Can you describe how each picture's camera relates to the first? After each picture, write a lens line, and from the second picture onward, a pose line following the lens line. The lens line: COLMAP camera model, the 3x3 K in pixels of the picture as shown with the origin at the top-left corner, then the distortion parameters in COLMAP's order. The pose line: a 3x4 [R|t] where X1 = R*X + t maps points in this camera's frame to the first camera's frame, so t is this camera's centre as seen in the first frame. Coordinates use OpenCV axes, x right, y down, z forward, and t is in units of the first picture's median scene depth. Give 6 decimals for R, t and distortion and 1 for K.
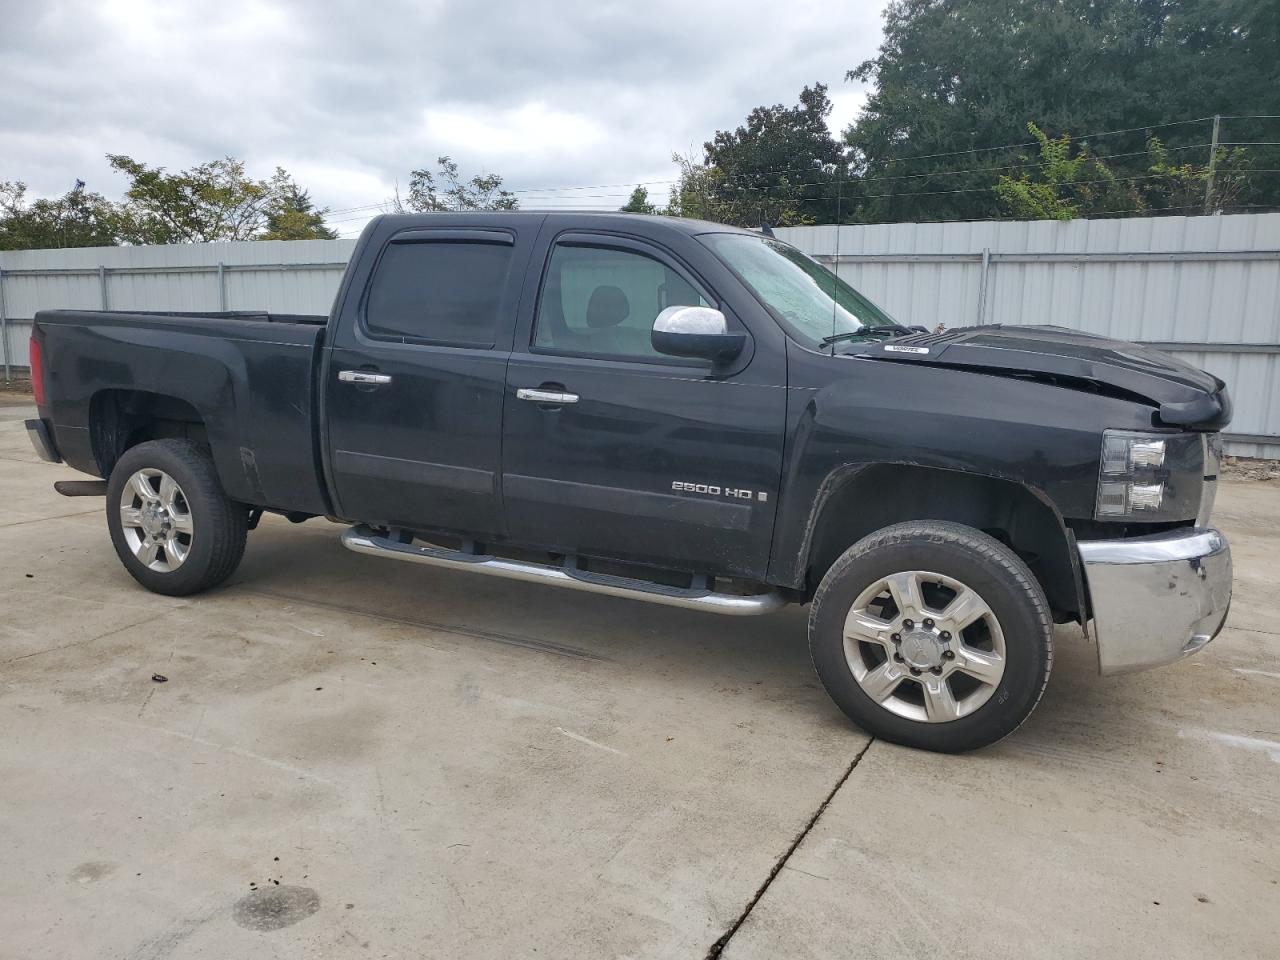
lens RADIAL K [[983.2, 0, 636.5], [0, 983.2, 481.3], [0, 0, 1]] dist [0.017904, 0.002929]
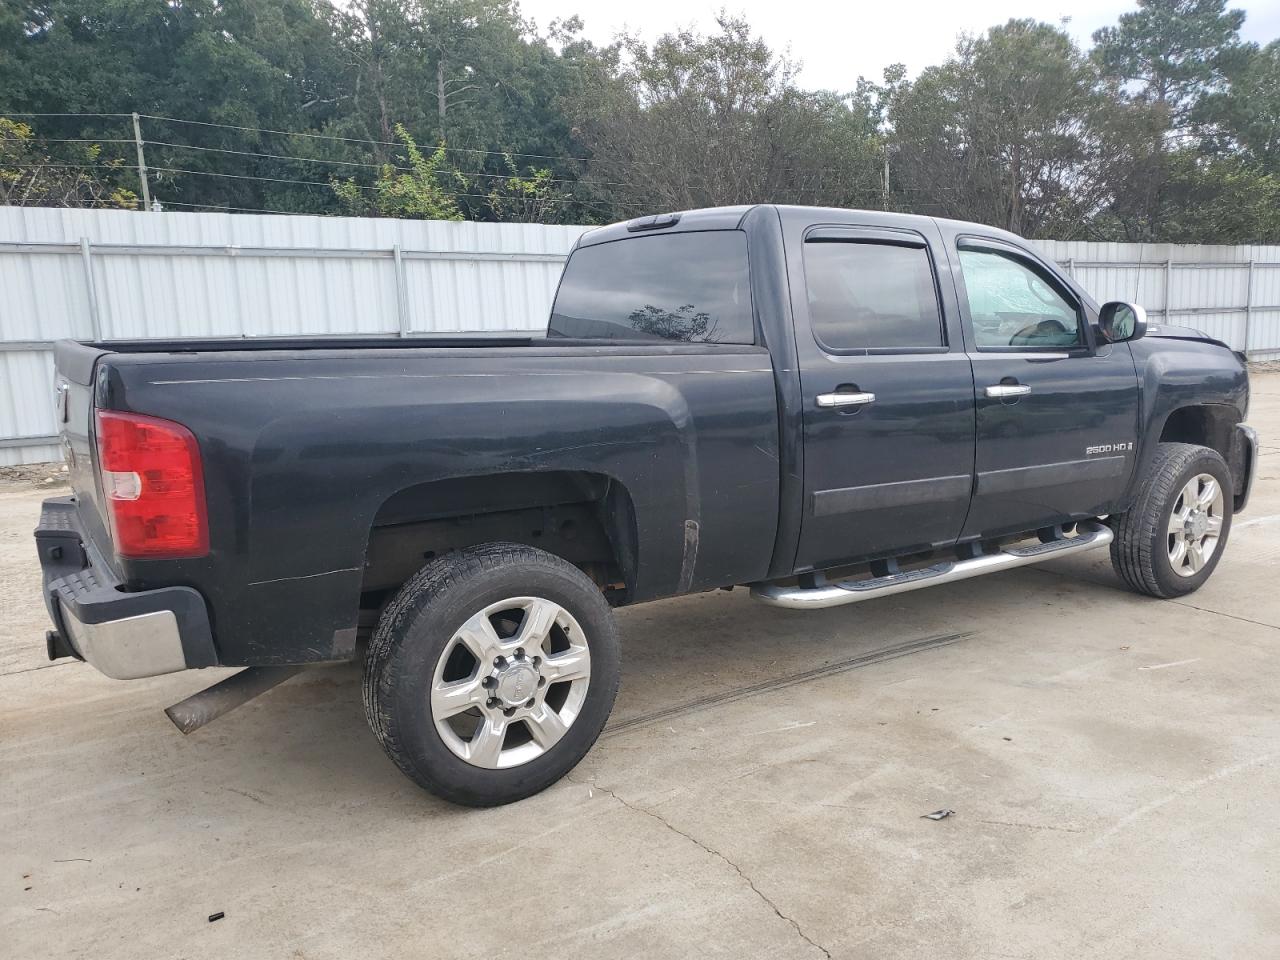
lens RADIAL K [[983.2, 0, 636.5], [0, 983.2, 481.3], [0, 0, 1]] dist [0.017904, 0.002929]
pose [[0.520043, -0.178449, 0.835291, -1.090935], [0.172355, 0.979739, 0.102003, -0.153284], [-0.836570, 0.090921, 0.540263, 0.699359]]
